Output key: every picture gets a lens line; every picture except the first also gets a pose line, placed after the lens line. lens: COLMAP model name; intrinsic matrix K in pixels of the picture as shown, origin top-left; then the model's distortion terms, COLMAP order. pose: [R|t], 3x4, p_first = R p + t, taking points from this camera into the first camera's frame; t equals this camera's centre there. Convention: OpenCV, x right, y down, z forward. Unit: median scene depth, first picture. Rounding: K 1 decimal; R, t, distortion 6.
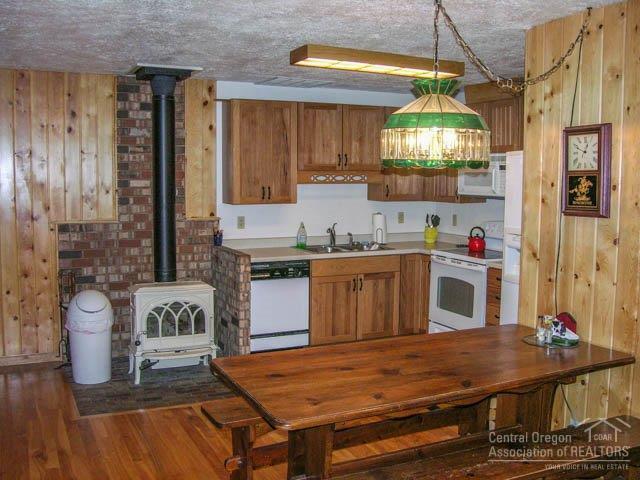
lens RADIAL K [[655.6, 0, 320.0], [0, 655.6, 240.0], [0, 0, 1]] dist [-0.102233, 0.025749]
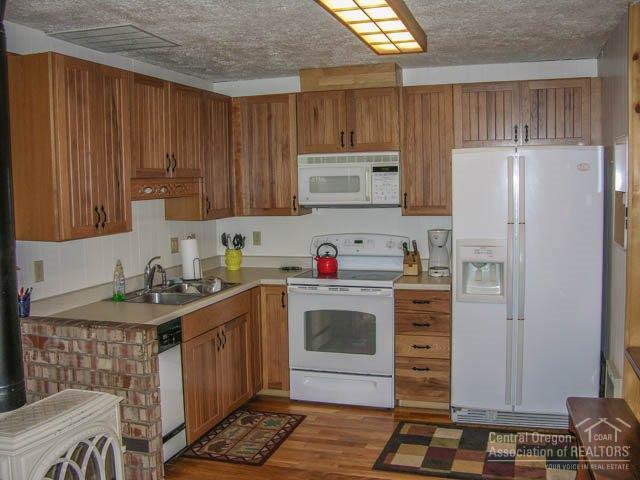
lens RADIAL K [[655.6, 0, 320.0], [0, 655.6, 240.0], [0, 0, 1]] dist [-0.102233, 0.025749]
pose [[0.689743, -0.081833, 0.719415, -0.361697], [0.096203, 0.995141, 0.020961, -0.043368], [-0.717635, 0.054752, 0.694264, 0.435948]]
